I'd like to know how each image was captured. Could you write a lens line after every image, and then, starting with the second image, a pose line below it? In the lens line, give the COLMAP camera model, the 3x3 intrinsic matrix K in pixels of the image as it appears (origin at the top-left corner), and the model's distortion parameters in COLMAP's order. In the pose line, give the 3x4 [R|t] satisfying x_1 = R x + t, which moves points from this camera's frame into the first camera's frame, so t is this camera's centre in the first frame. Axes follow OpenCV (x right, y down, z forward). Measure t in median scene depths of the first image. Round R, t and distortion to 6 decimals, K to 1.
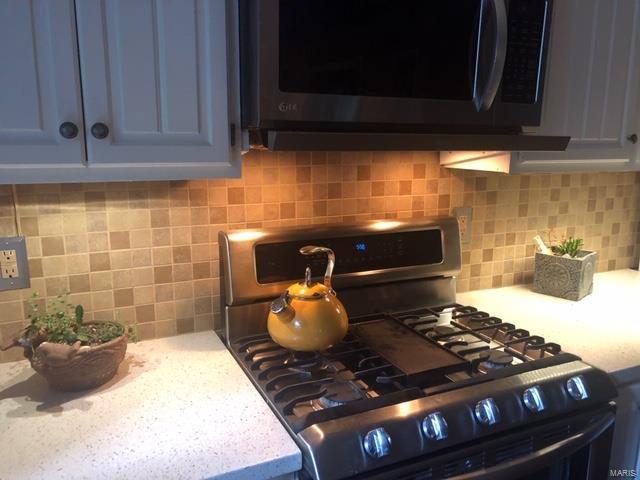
lens RADIAL K [[529.9, 0, 318.8], [0, 529.9, 240.8], [0, 0, 1]] dist [0.006393, -0.003304]
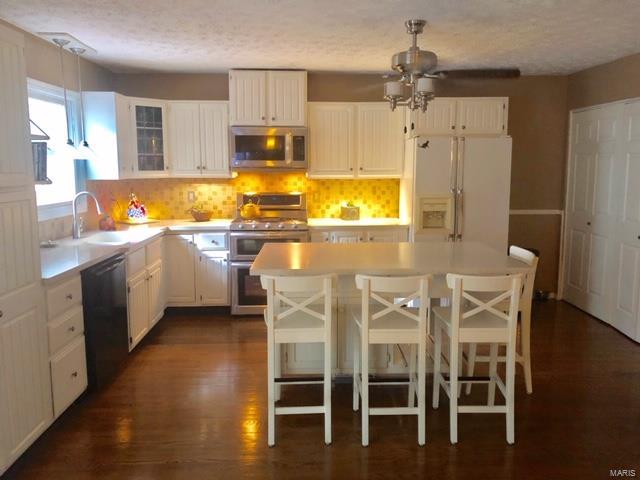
lens RADIAL K [[529.9, 0, 321.0], [0, 529.9, 238.6], [0, 0, 1]] dist [0.006393, -0.003304]
pose [[0.916522, 0.047663, -0.397135, 1.804447], [-0.072282, 0.996265, -0.047247, 0.427311], [0.393400, 0.072008, 0.916543, -2.161547]]
